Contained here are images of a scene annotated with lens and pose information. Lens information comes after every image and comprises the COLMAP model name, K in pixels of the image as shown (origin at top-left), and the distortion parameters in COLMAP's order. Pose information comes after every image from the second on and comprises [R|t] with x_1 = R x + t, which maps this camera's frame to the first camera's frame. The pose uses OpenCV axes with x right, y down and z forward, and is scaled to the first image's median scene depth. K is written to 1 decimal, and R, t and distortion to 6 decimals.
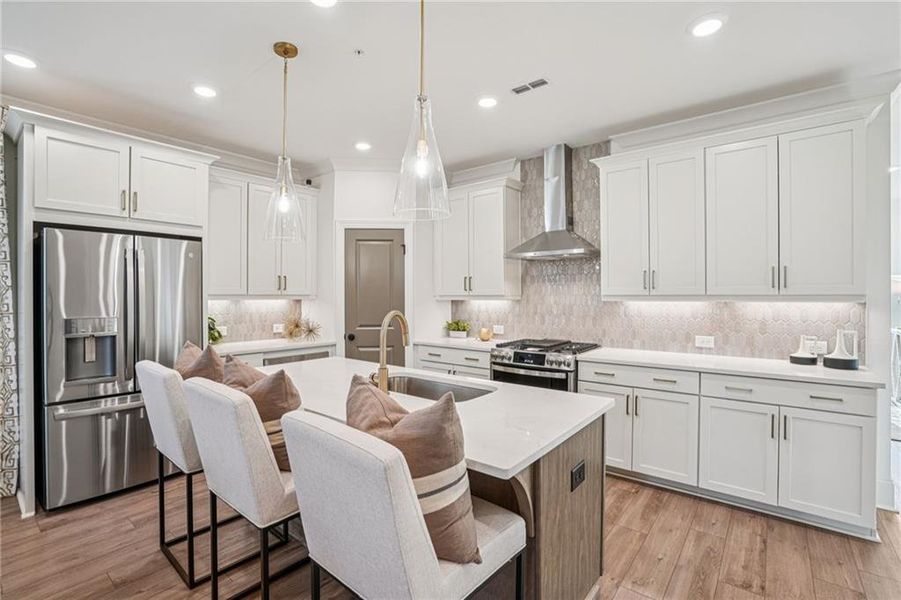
lens RADIAL K [[430.6, 0, 450.1], [0, 430.6, 297.6], [0, 0, 1]] dist [0.000302, 0.000635]
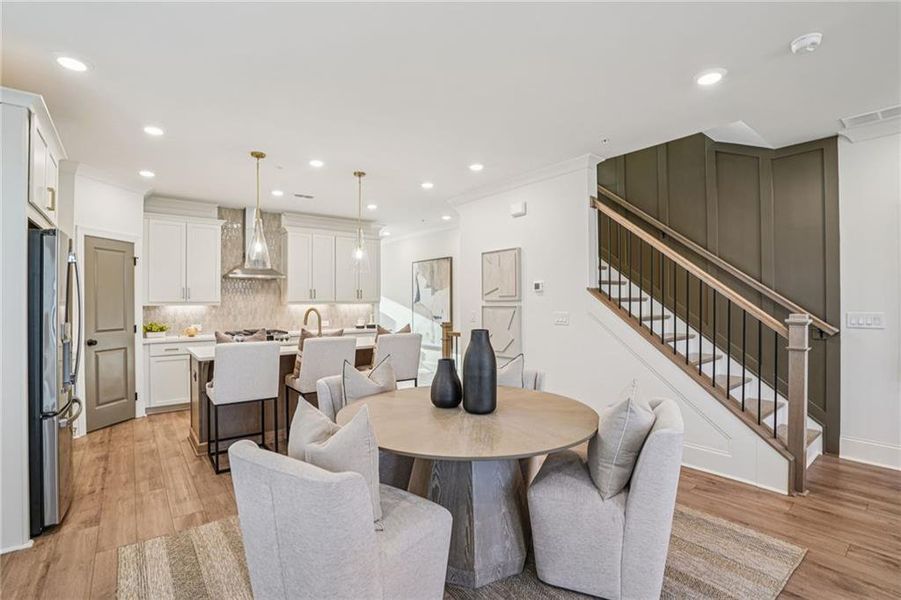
lens RADIAL K [[430.6, 0, 450.1], [0, 430.6, 302.6], [0, 0, 1]] dist [0.000302, 0.000635]
pose [[0.202055, -0.000340, 0.979374, -1.213514], [0.005405, 0.999985, -0.000768, 0.002593], [-0.979359, 0.005448, 0.202054, -0.040916]]
